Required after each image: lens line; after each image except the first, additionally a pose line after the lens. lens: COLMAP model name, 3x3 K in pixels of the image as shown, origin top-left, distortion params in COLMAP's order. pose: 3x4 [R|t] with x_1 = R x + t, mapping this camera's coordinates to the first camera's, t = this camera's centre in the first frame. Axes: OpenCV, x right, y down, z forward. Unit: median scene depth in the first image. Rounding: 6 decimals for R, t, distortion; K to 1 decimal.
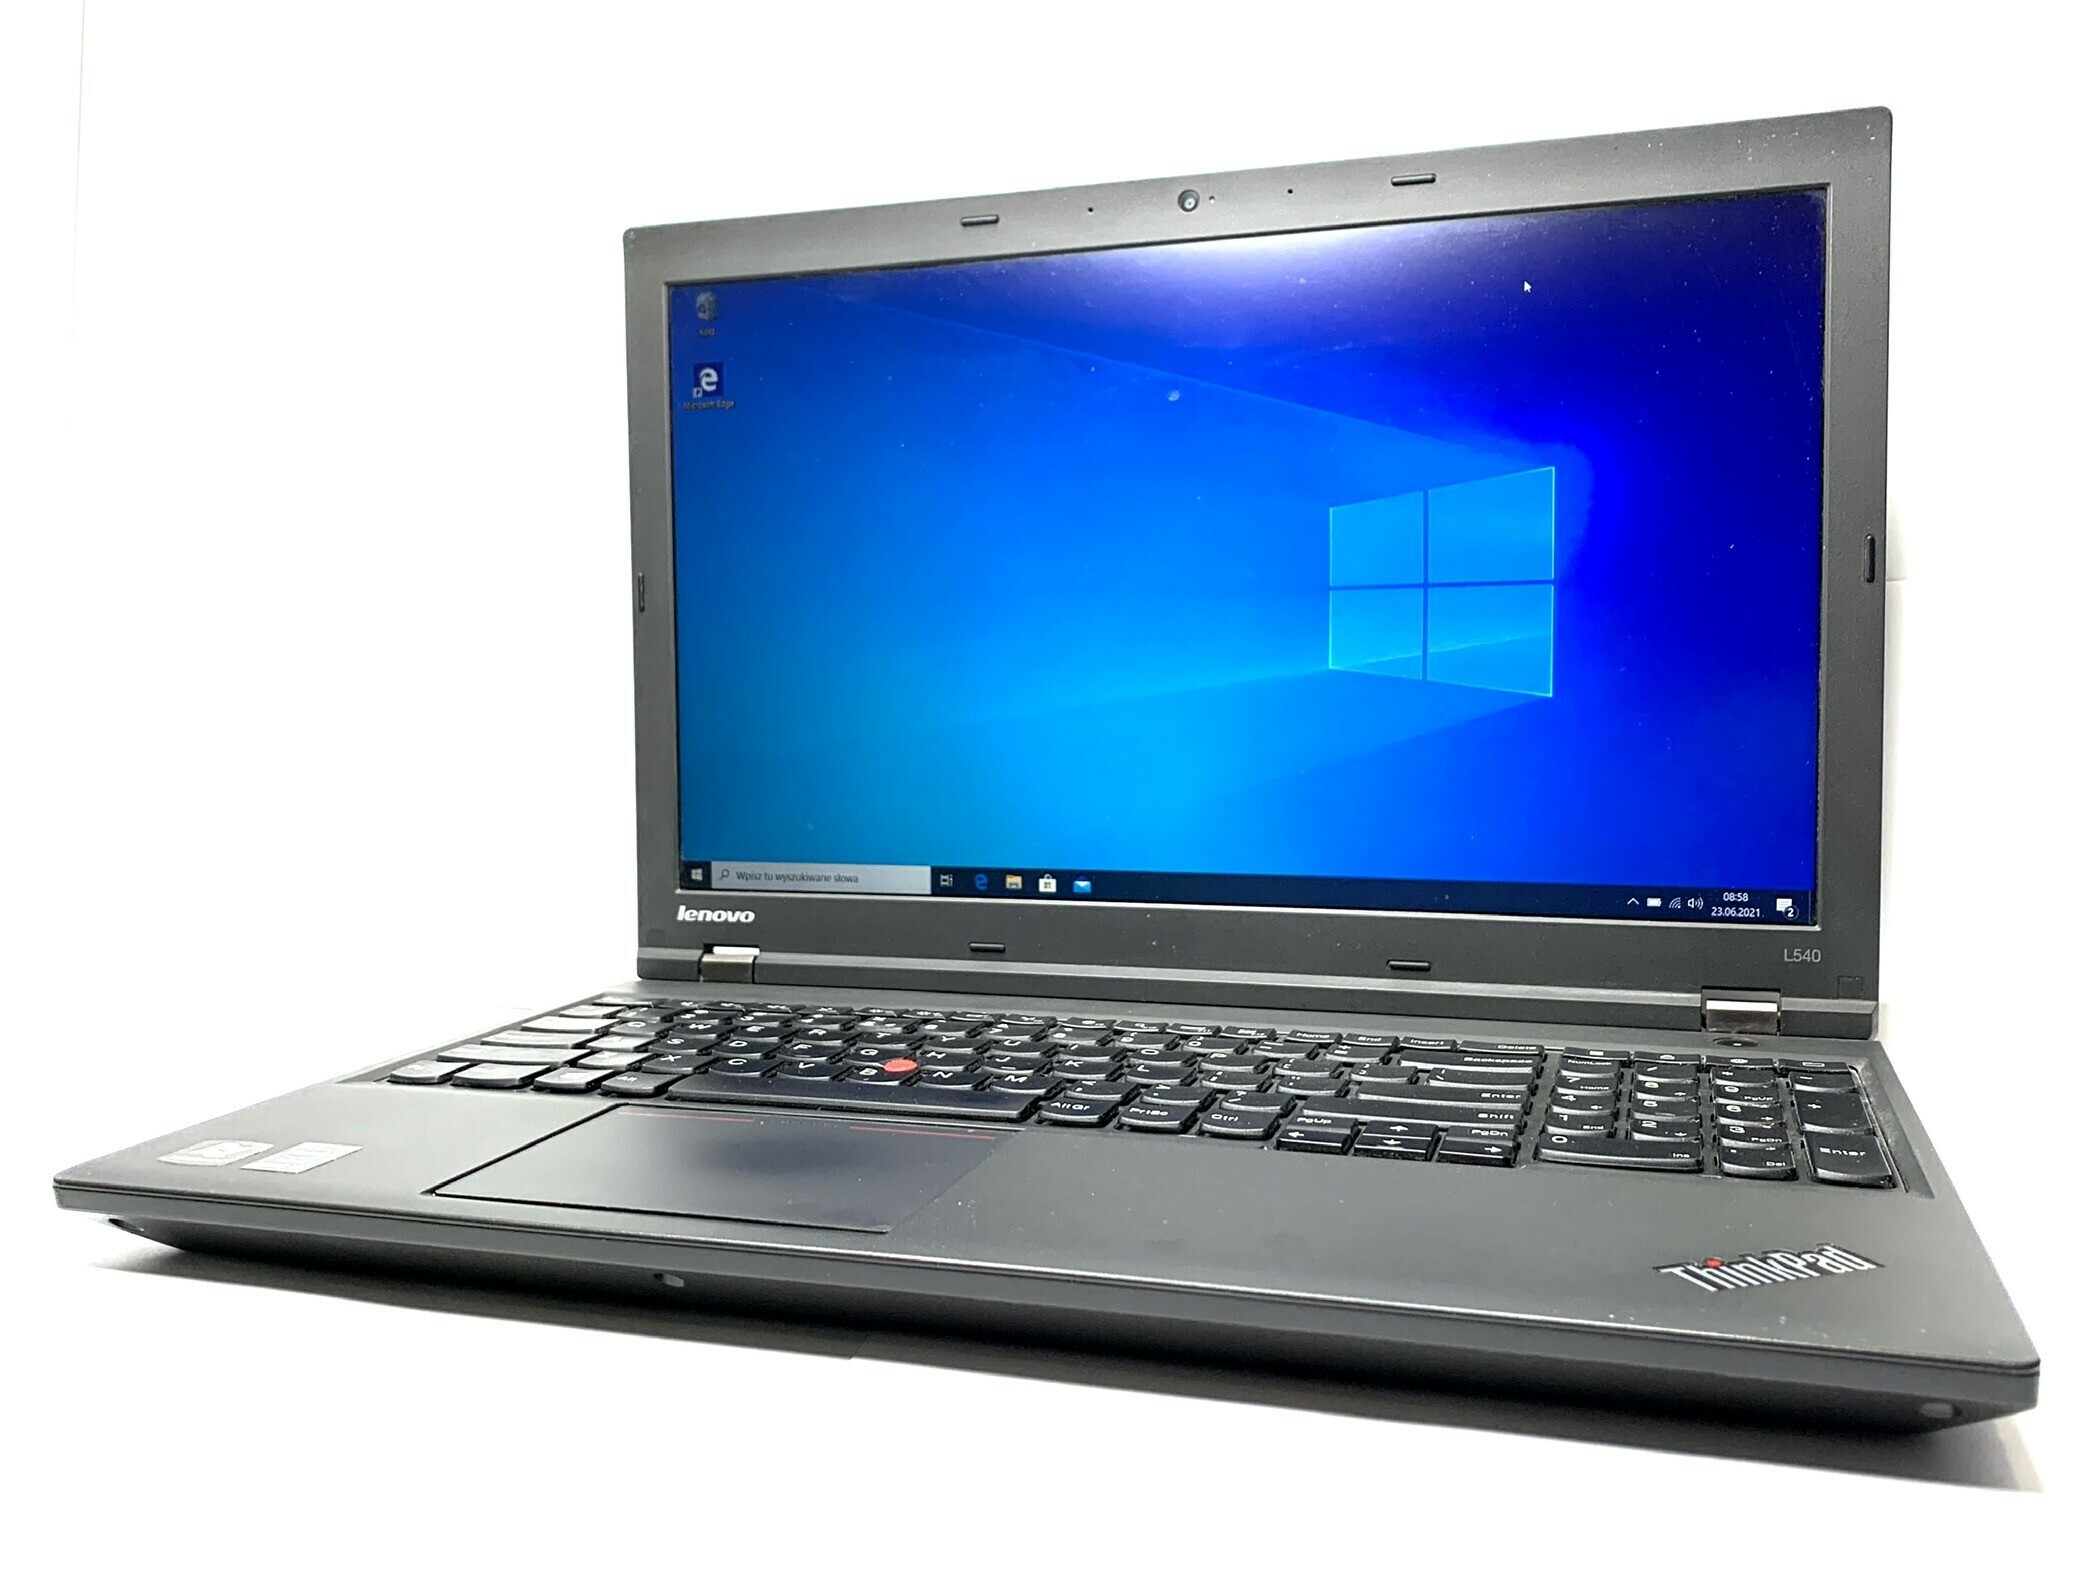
lens RADIAL K [[1844.3, 0, 1049.5], [0, 1844.3, 787.5], [0, 0, 1]] dist [0.001132, -0.159048]
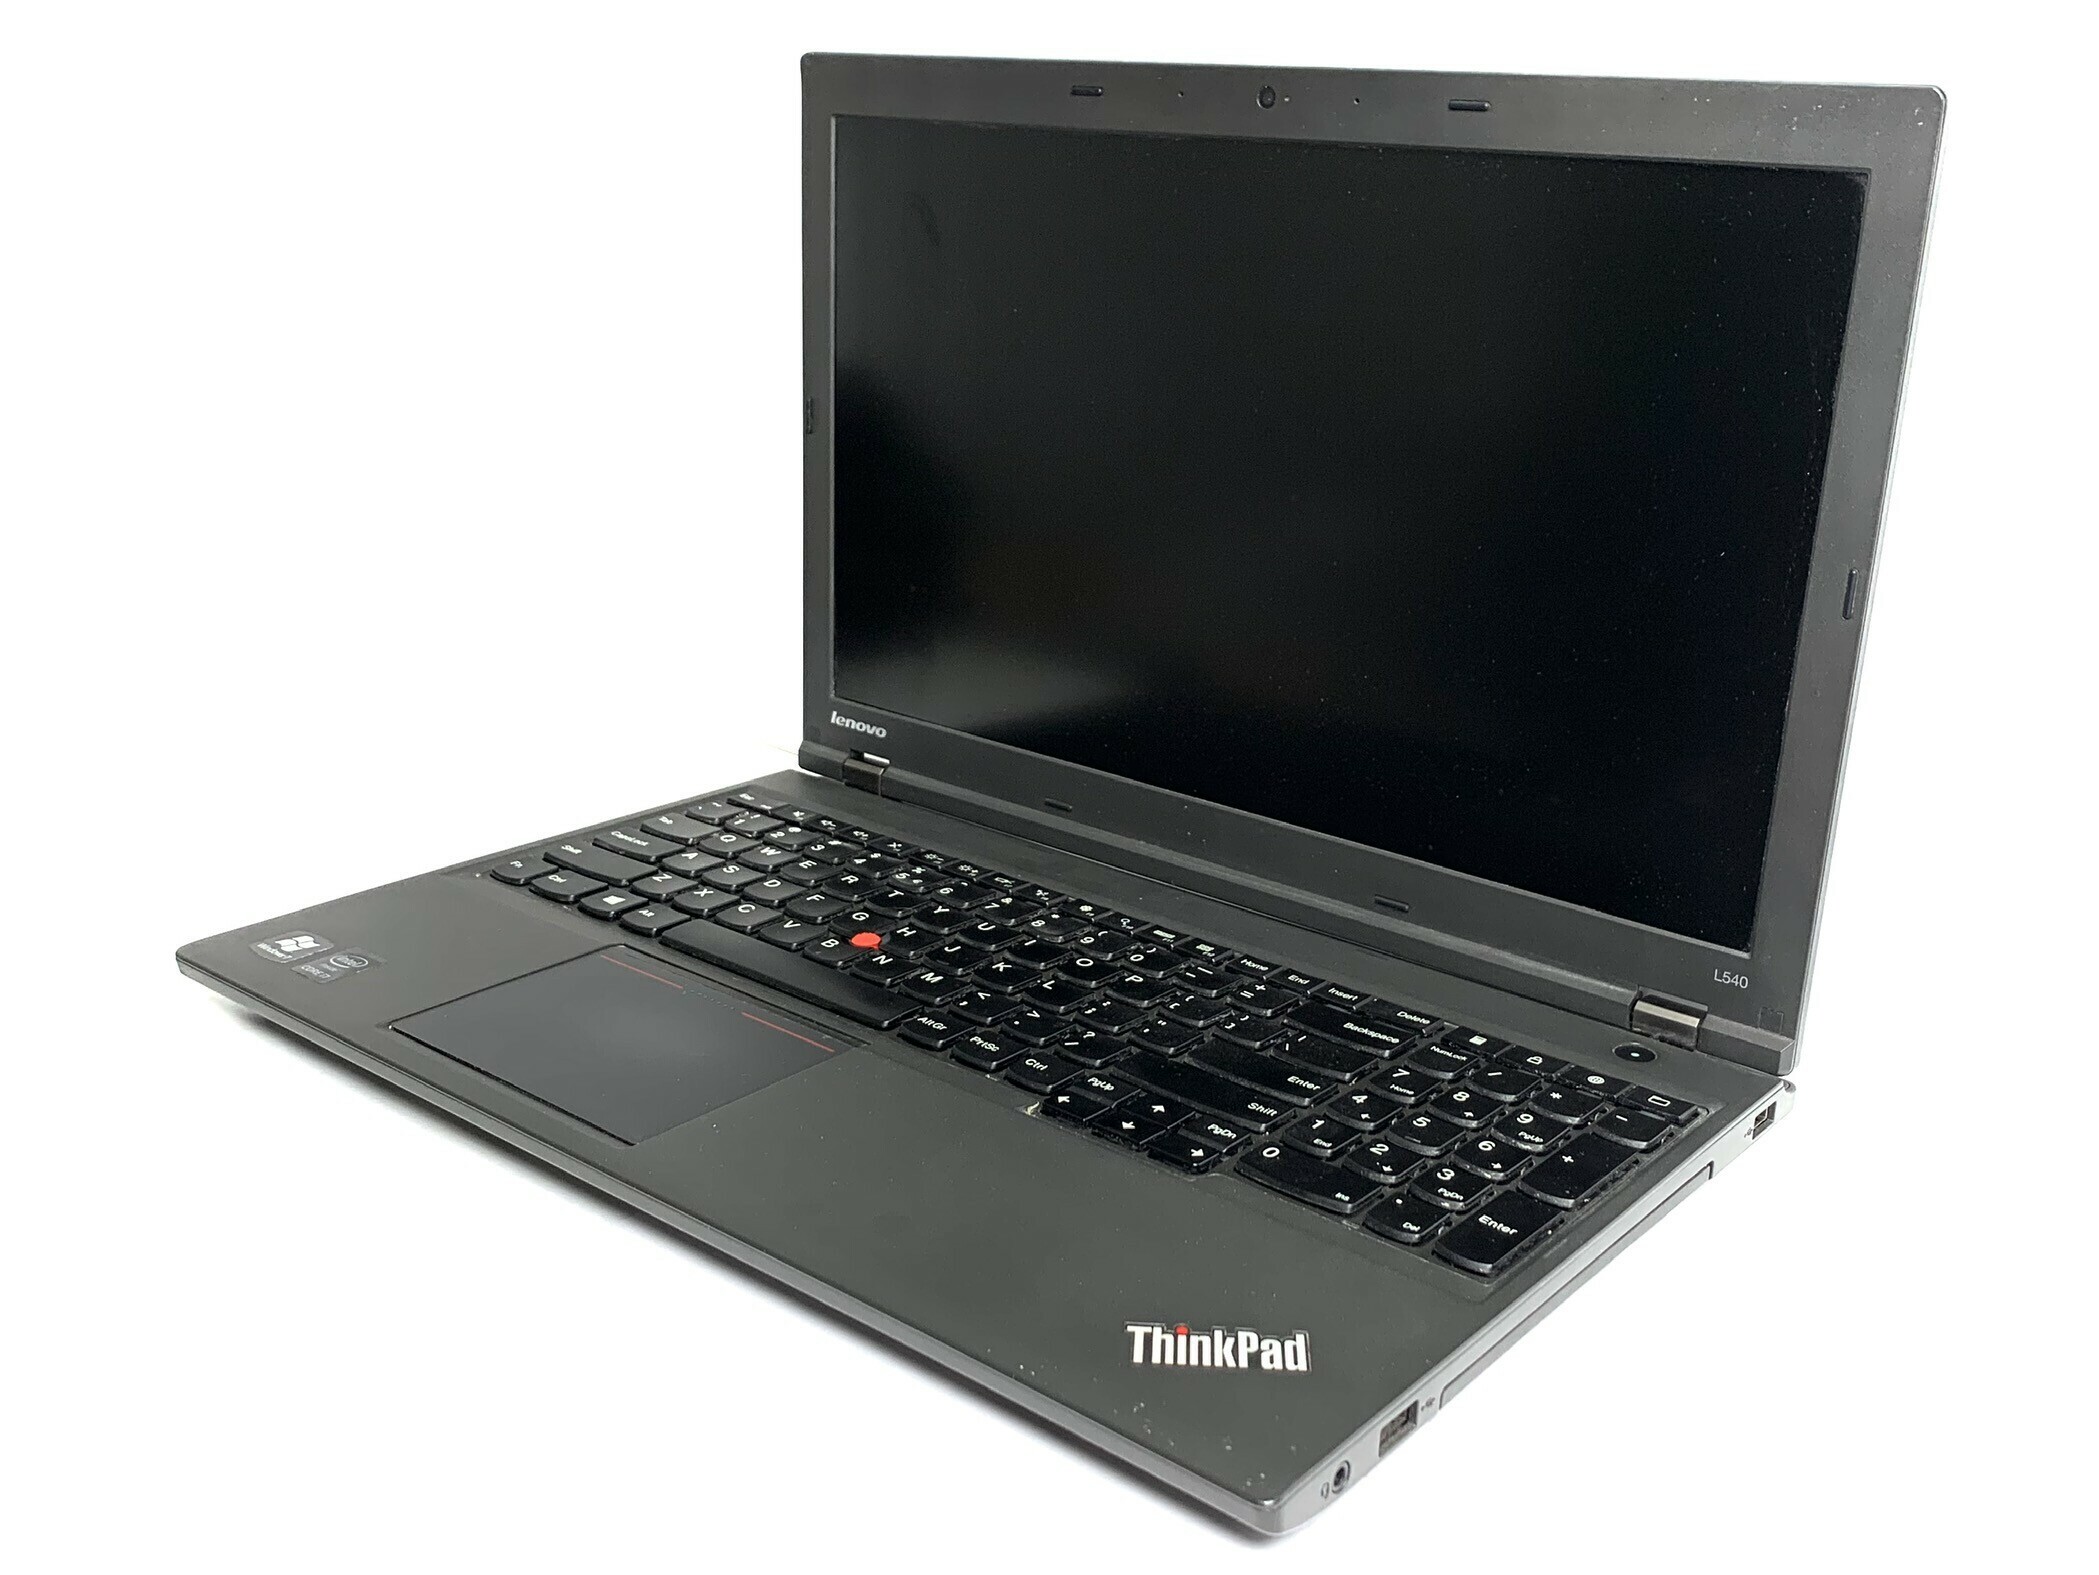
lens RADIAL K [[2078.7, 0, 1175.2], [0, 2078.7, 818.4], [0, 0, 1]] dist [0.095293, -0.472911]
pose [[0.943914, 0.155618, -0.291222, 0.366255], [-0.079498, 0.963138, 0.256994, -0.210995], [0.320480, -0.219428, 0.921490, -0.086070]]
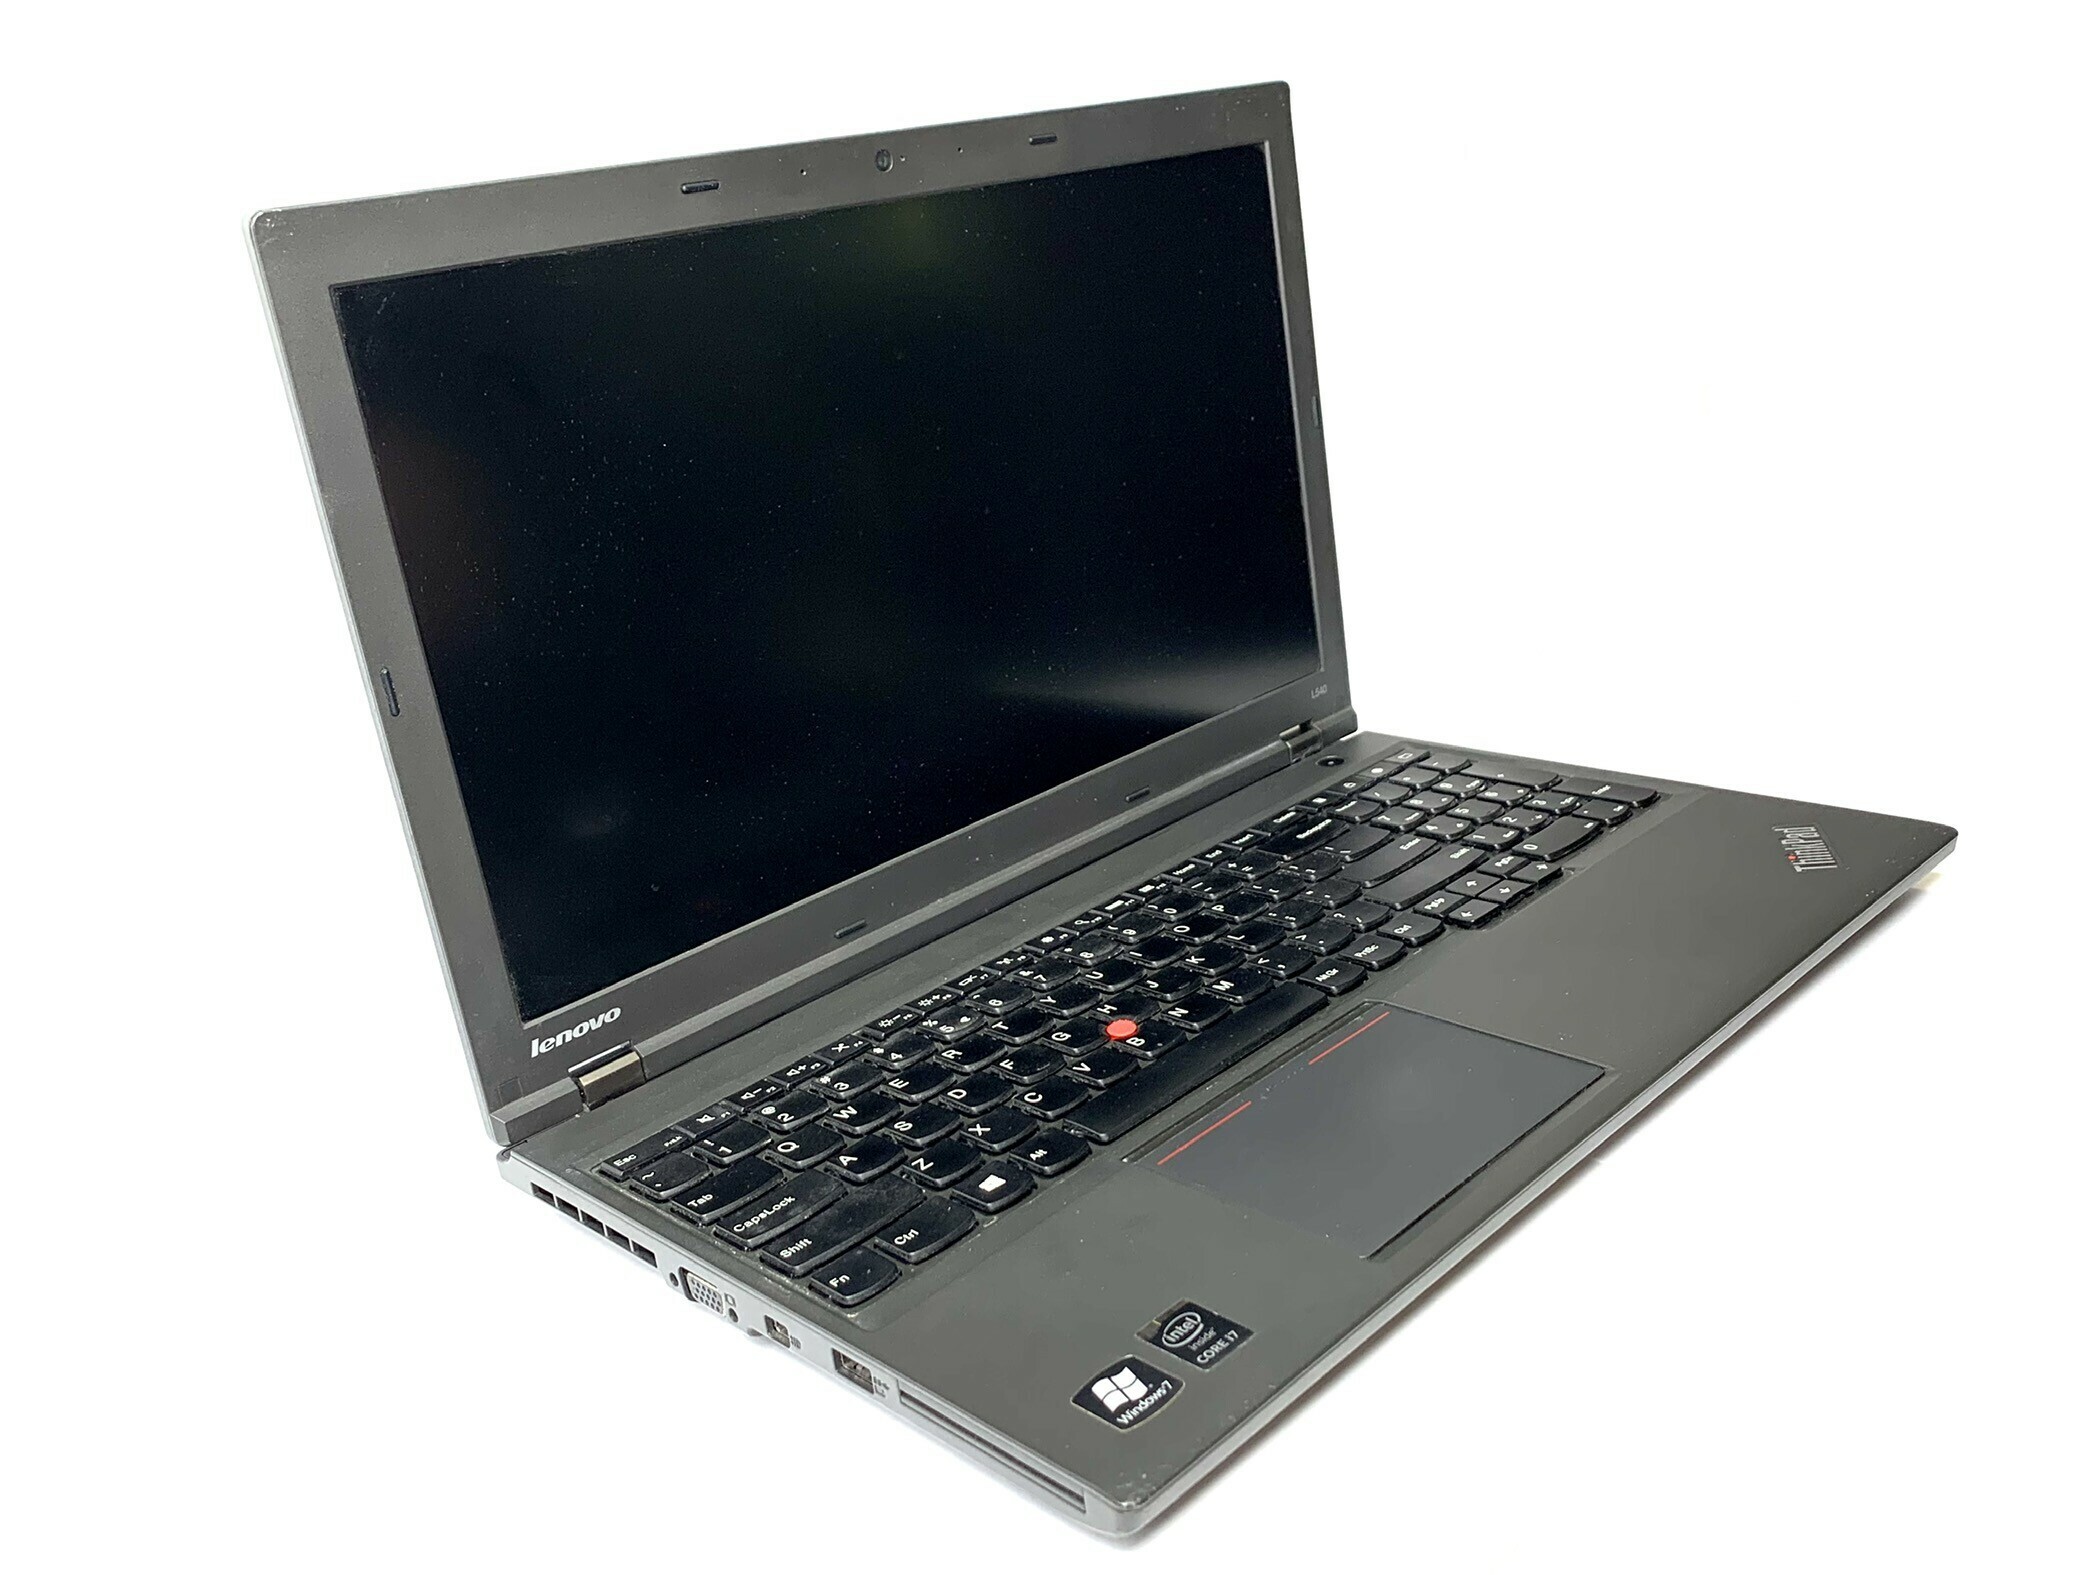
lens RADIAL K [[1844.3, 0, 1049.5], [0, 1844.3, 787.5], [0, 0, 1]] dist [0.001132, -0.159048]
pose [[0.449967, -0.332037, 0.829025, -0.758391], [0.193734, 0.942498, 0.272332, -0.228054], [-0.871778, 0.038069, 0.488419, 0.395135]]
